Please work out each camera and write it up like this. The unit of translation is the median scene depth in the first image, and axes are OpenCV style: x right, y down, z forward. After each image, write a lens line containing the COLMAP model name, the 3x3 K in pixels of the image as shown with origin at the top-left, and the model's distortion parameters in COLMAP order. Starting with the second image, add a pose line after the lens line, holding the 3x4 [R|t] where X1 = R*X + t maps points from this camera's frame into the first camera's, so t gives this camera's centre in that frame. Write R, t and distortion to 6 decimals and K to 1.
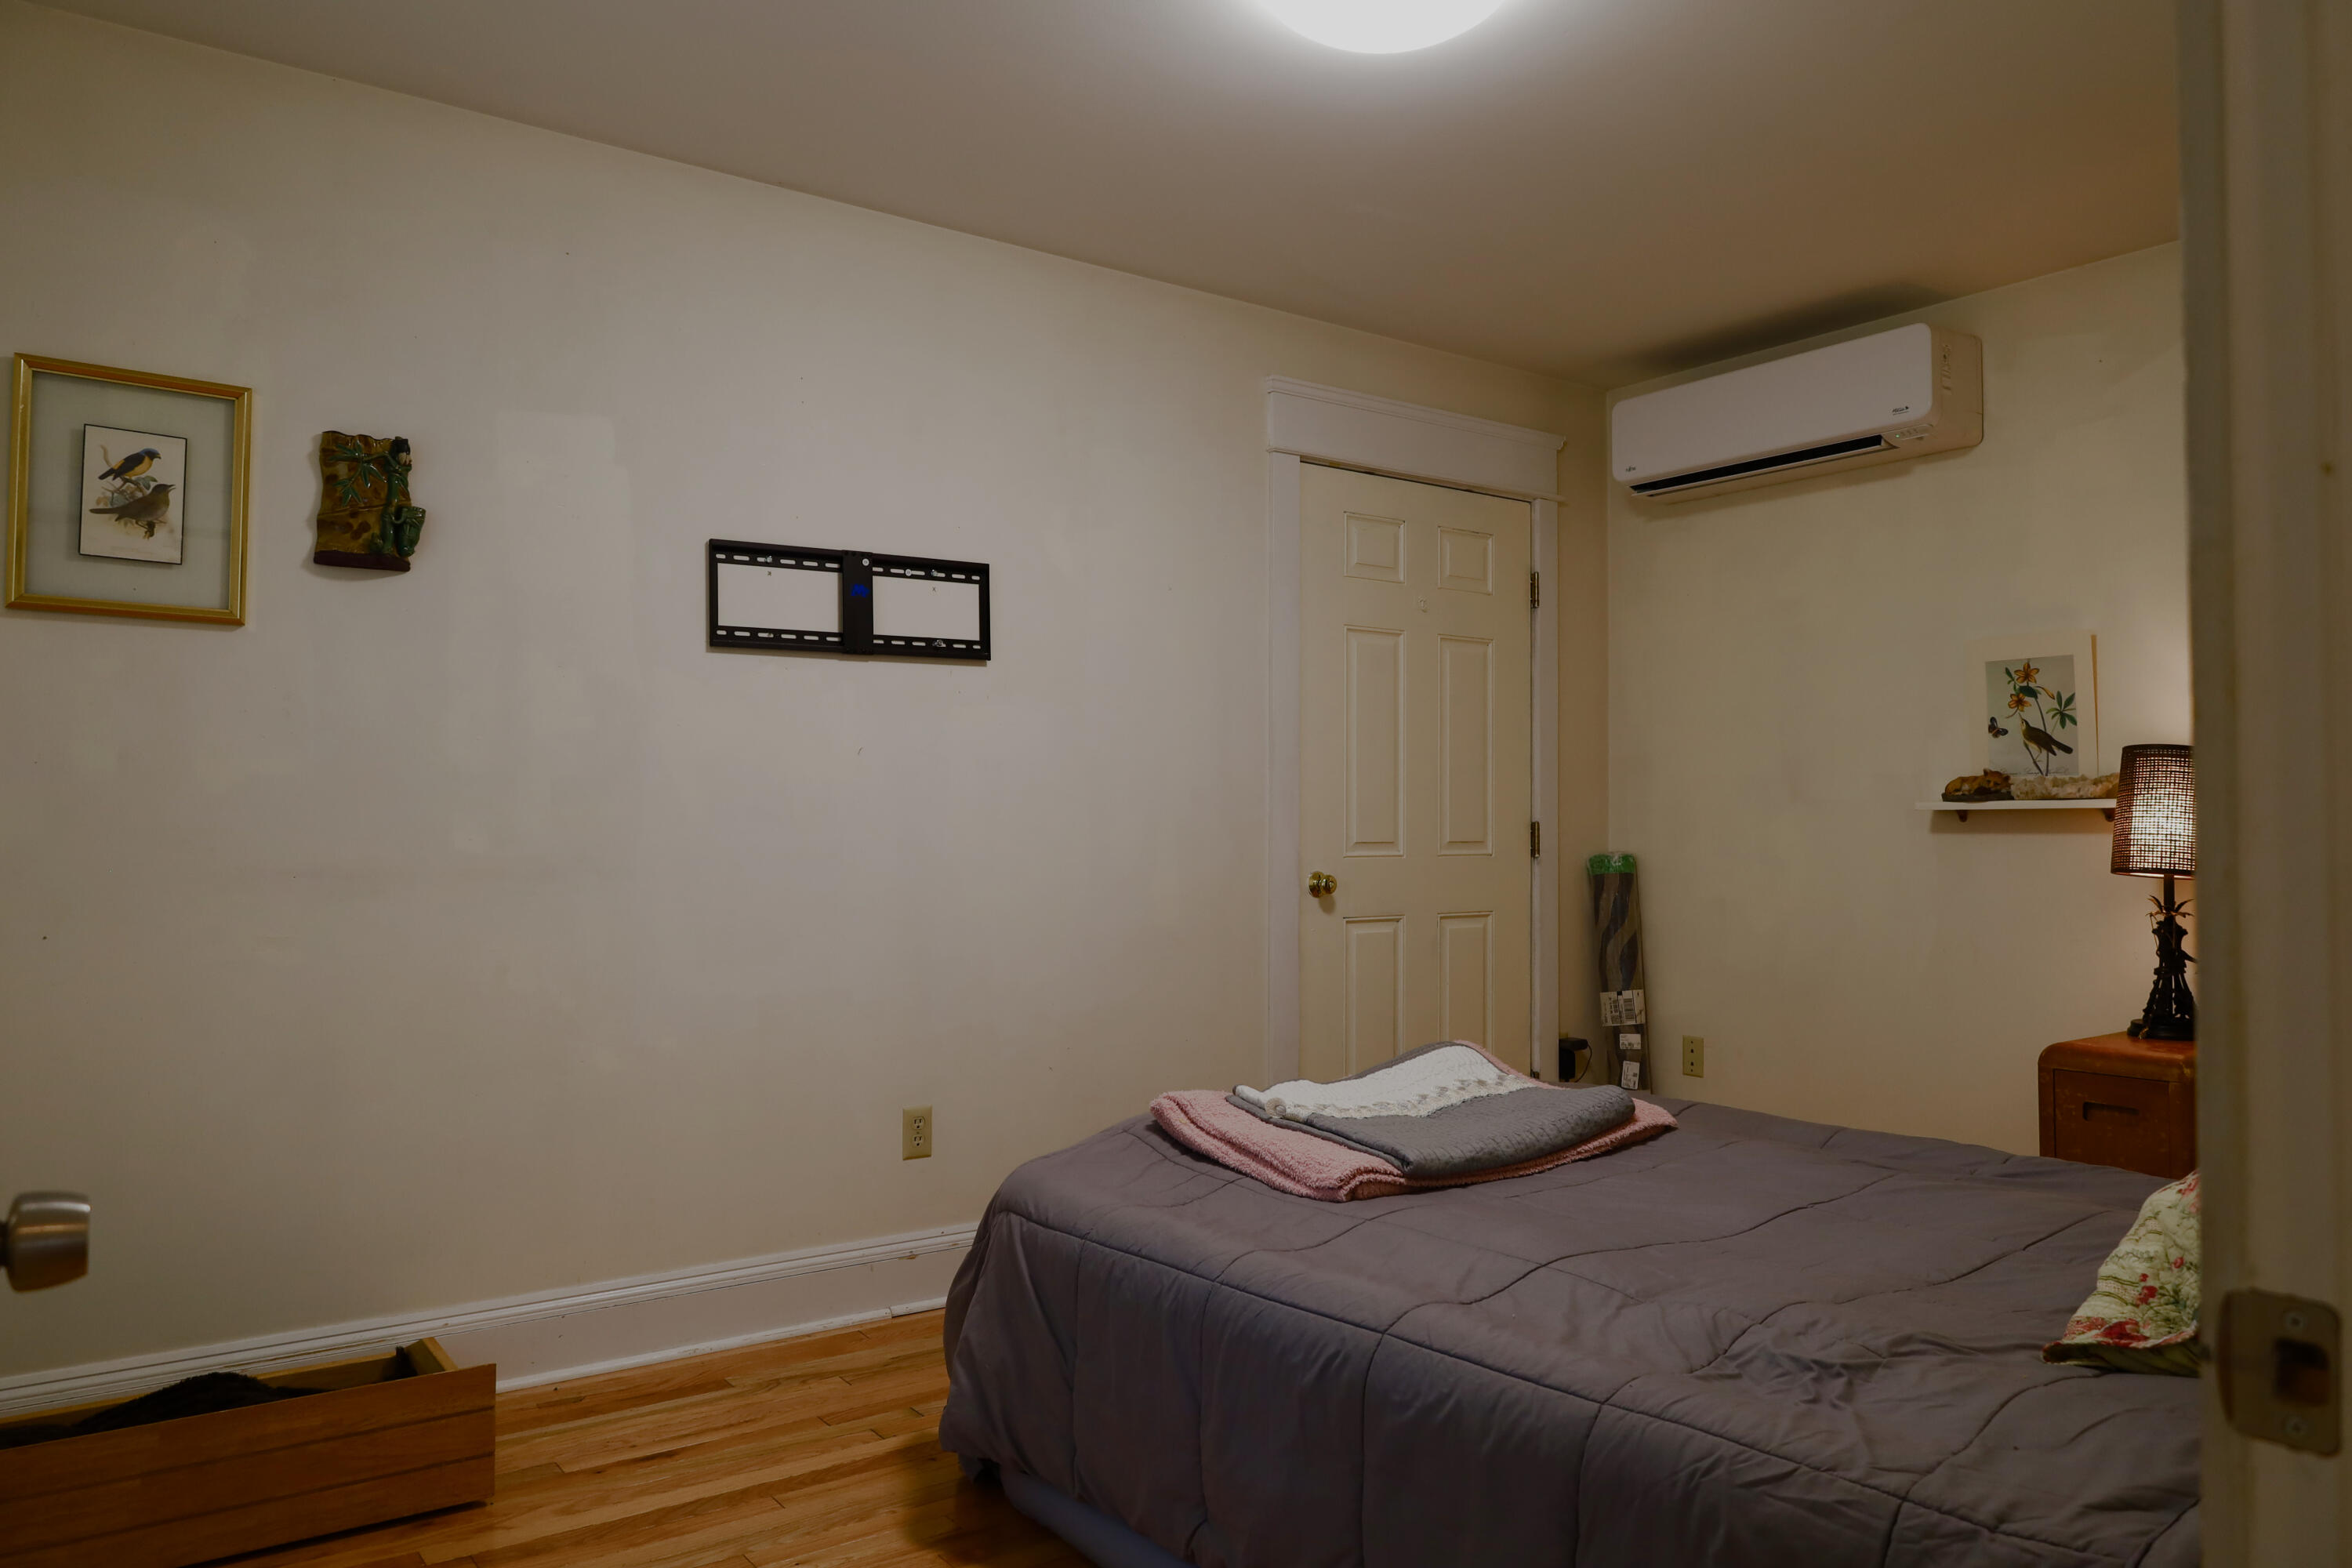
lens RADIAL K [[1615.6, 0, 1184.9], [0, 1615.6, 774.1], [0, 0, 1]] dist [-0.009547, 0.002467]
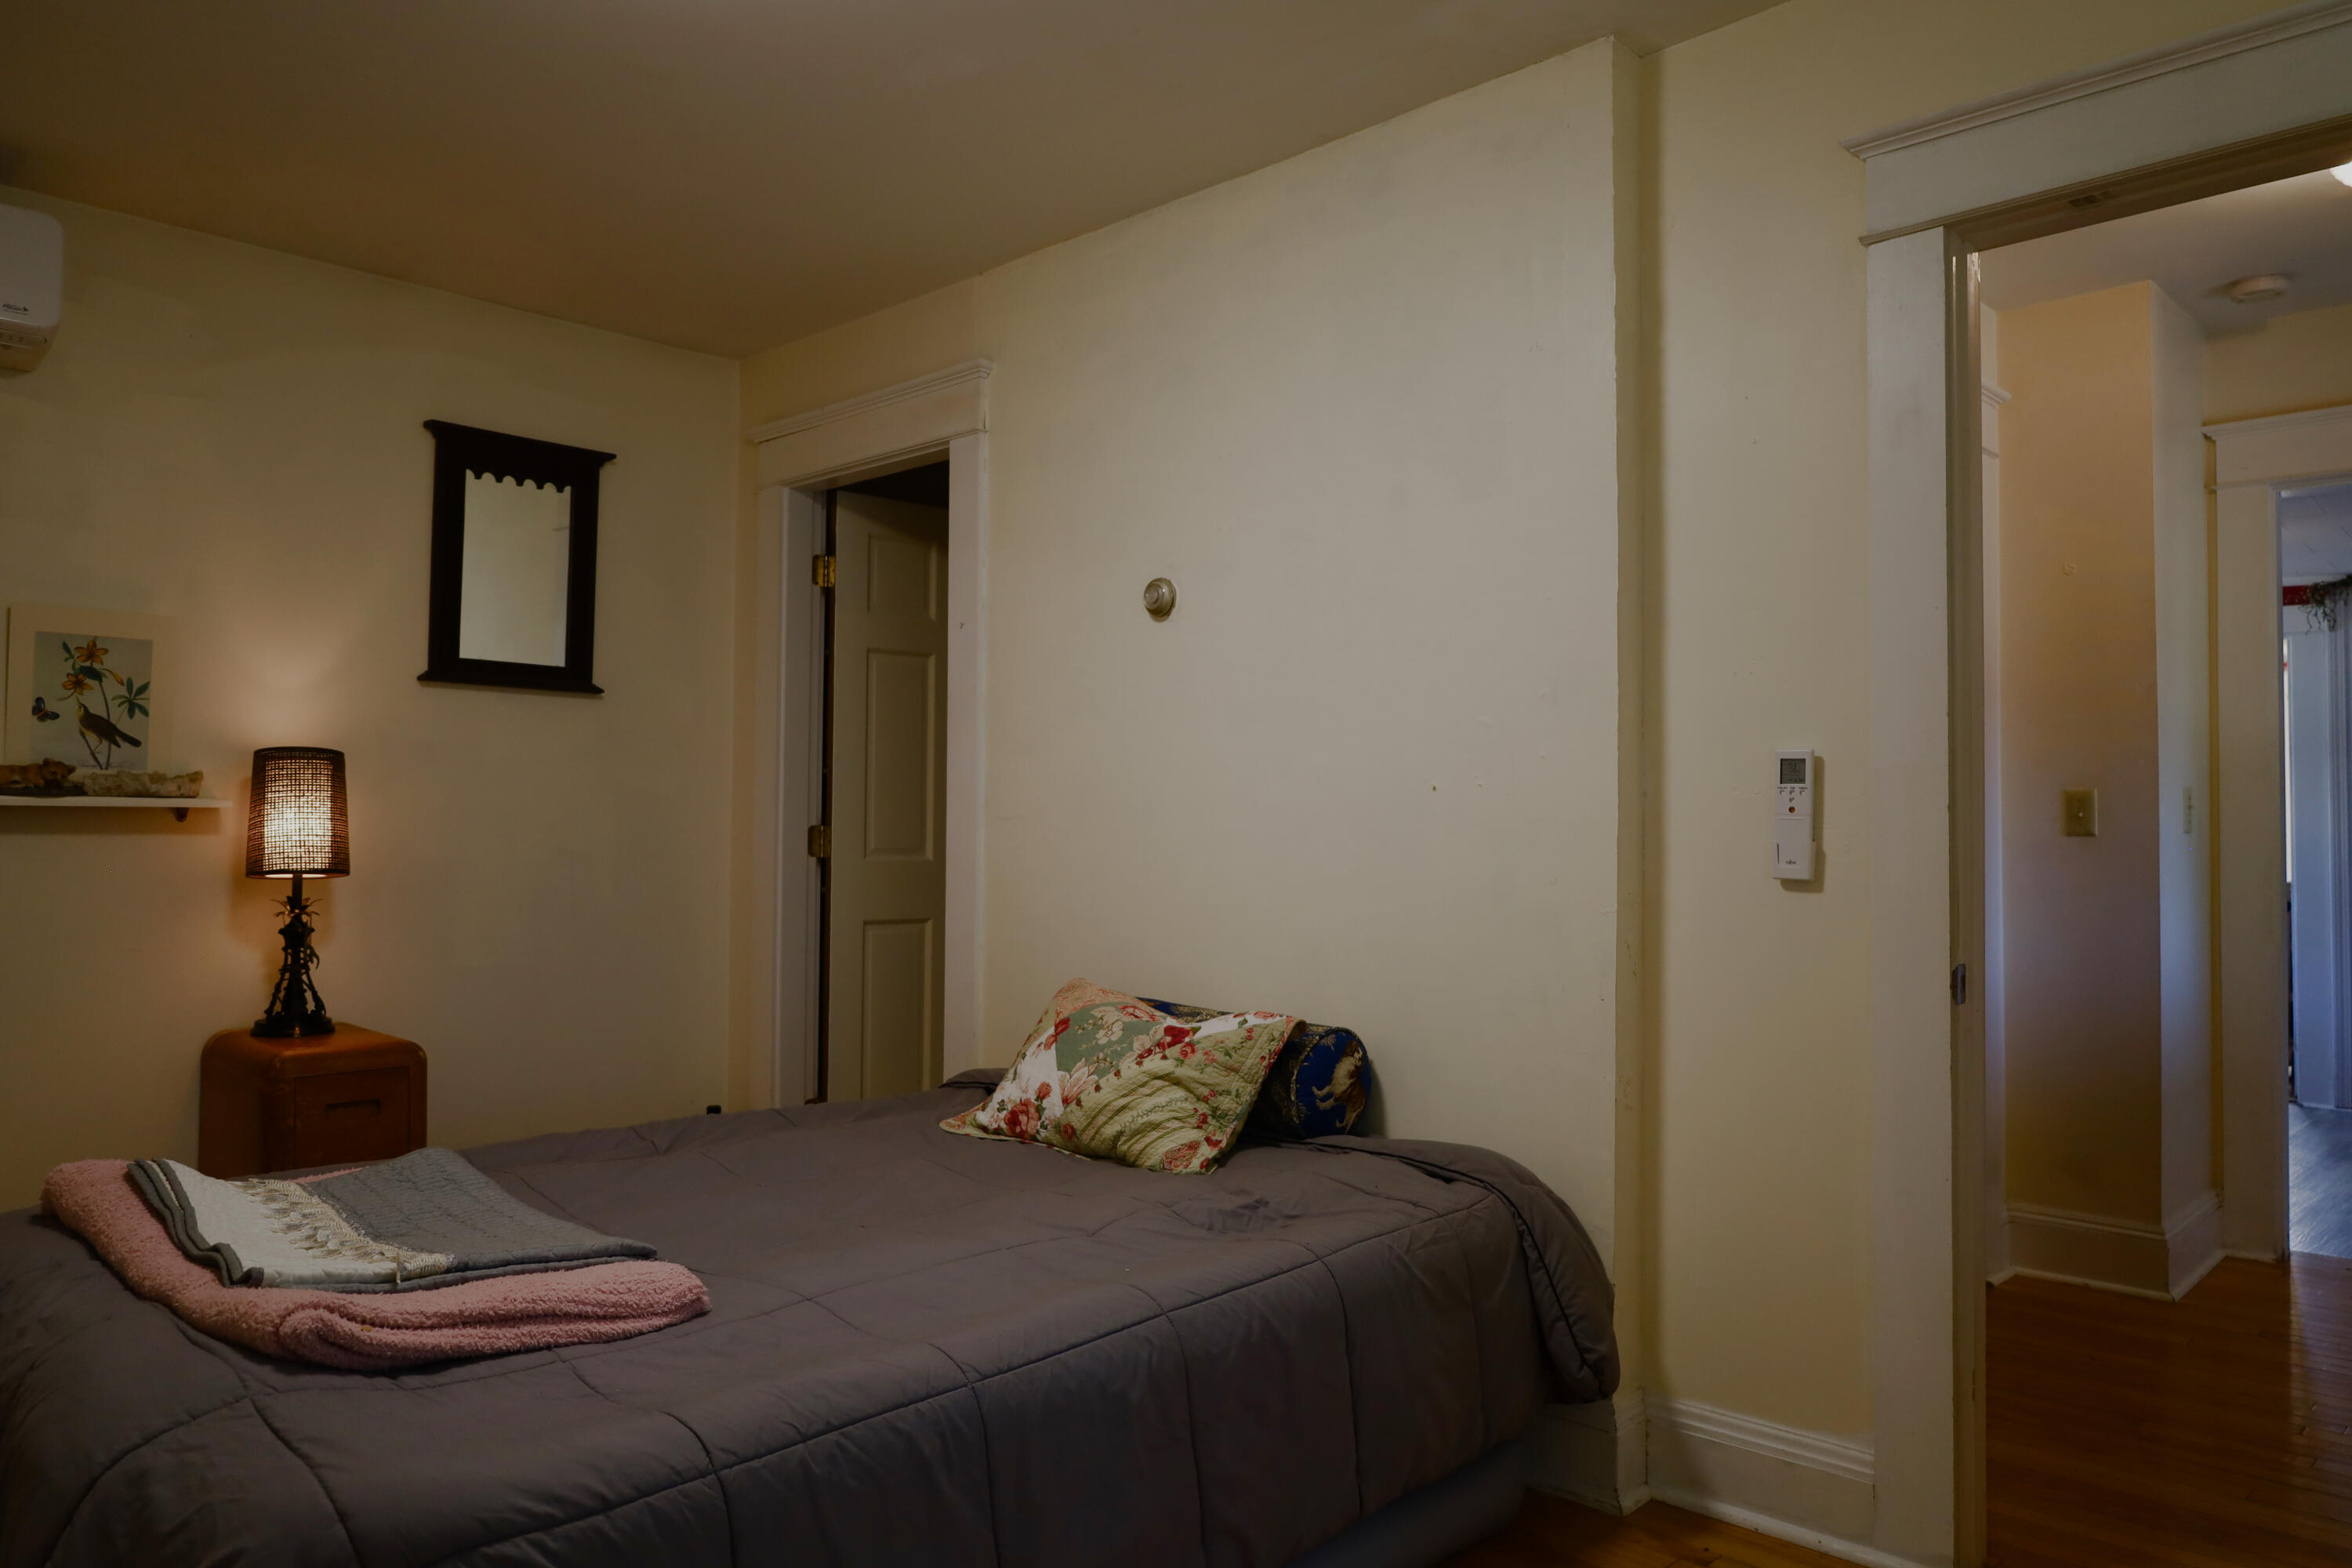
lens RADIAL K [[1615.6, 0, 1175.9], [0, 1615.6, 779.6], [0, 0, 1]] dist [-0.009547, 0.002467]
pose [[-0.175396, 0.028458, 0.984087, -0.454683], [-0.042632, 0.998425, -0.036471, 0.014090], [-0.983575, -0.048351, -0.173906, 0.573921]]
